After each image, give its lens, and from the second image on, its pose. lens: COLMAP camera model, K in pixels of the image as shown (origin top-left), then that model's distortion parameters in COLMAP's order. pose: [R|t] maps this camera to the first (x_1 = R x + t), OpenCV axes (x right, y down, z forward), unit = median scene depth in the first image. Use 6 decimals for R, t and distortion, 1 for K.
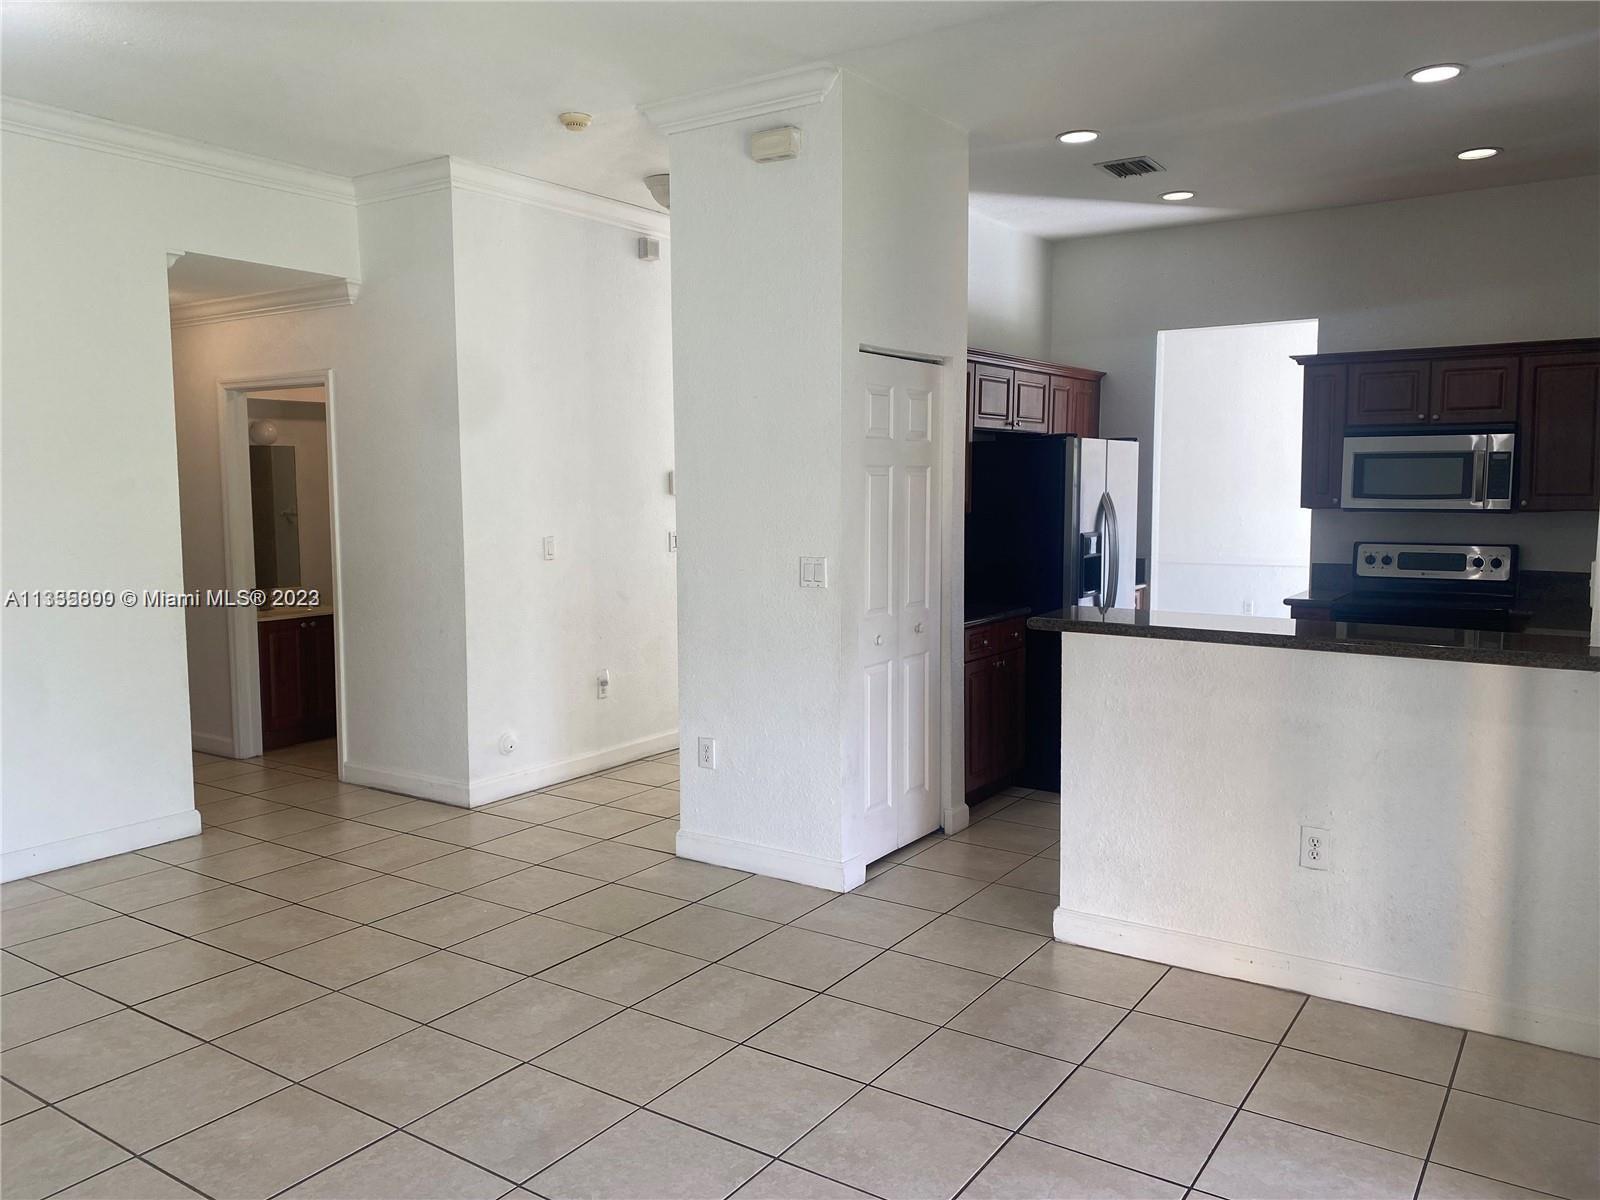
lens RADIAL K [[1246.7, 0, 800.0], [0, 1246.7, 600.0], [0, 0, 1]] dist [-0.002680, -0.072121]
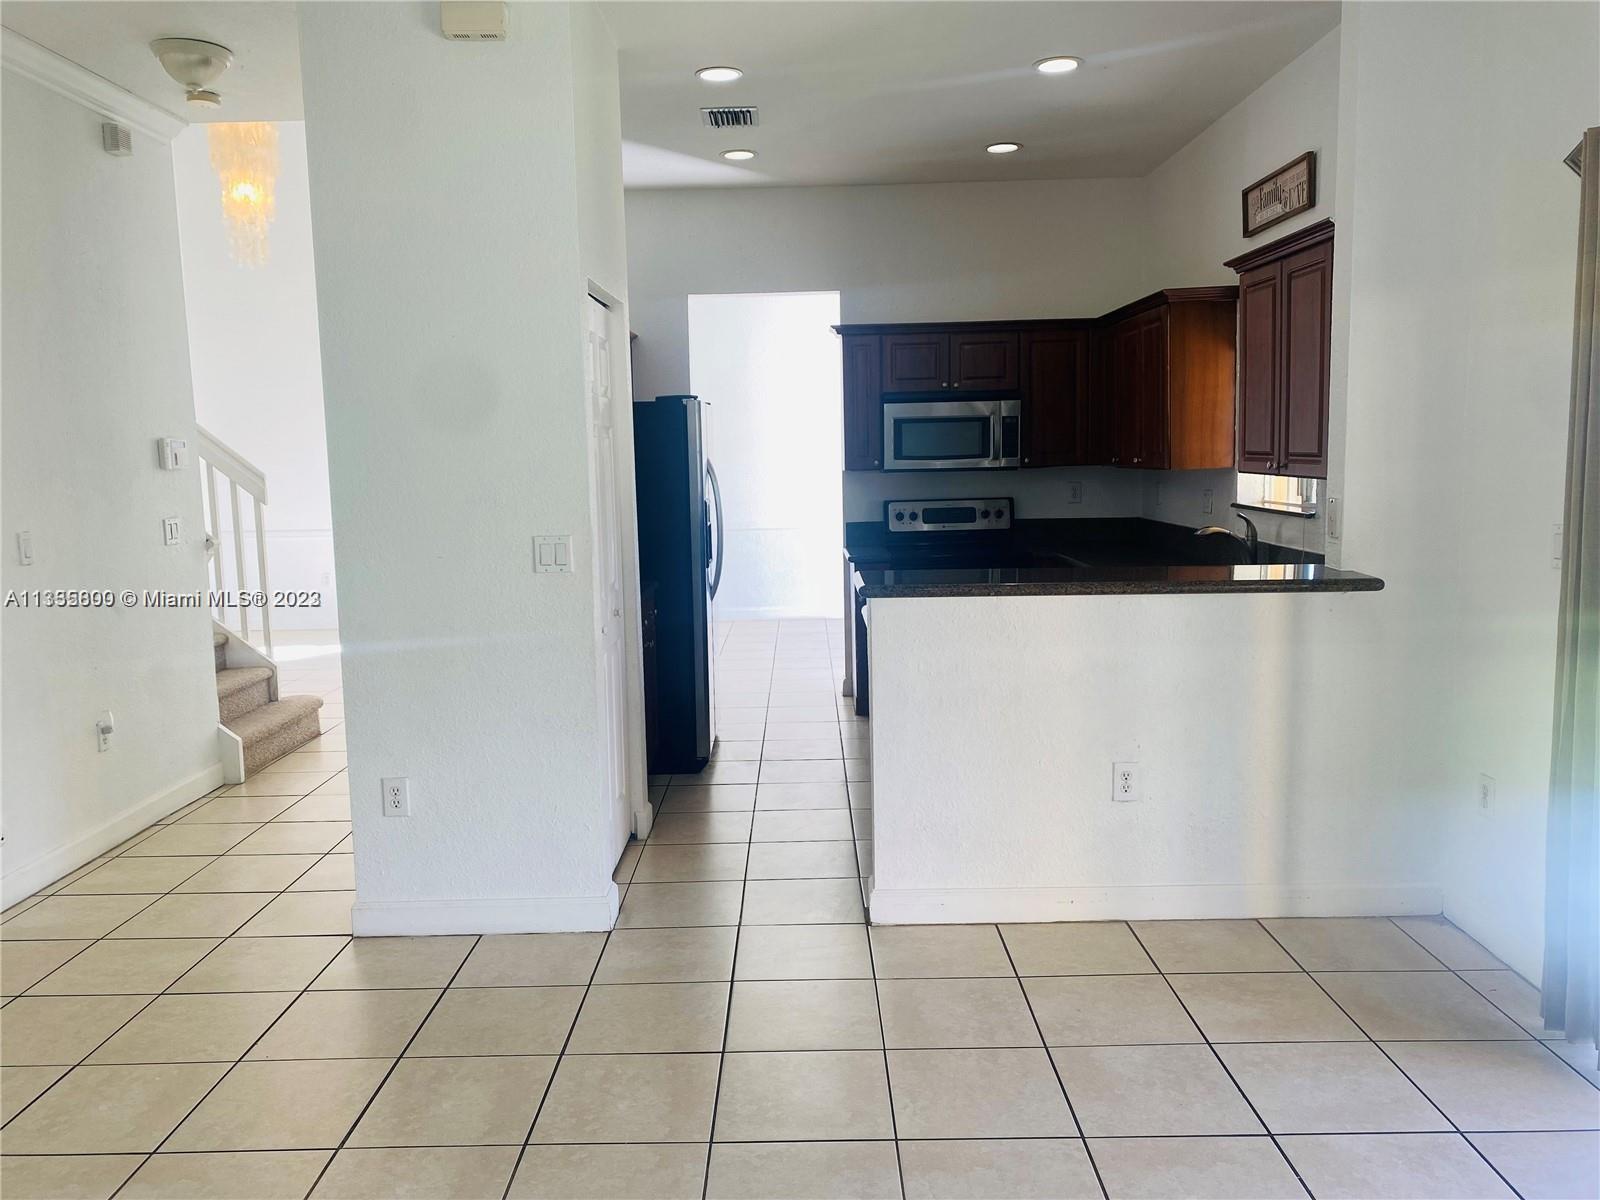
lens RADIAL K [[1198.5, 0, 800.0], [0, 1198.5, 600.0], [0, 0, 1]] dist [0.004324, -0.053913]
pose [[0.807700, -0.082079, 0.583852, -0.241083], [0.069895, 0.996609, 0.043412, -0.011402], [-0.585436, 0.005744, 0.810698, 0.202517]]
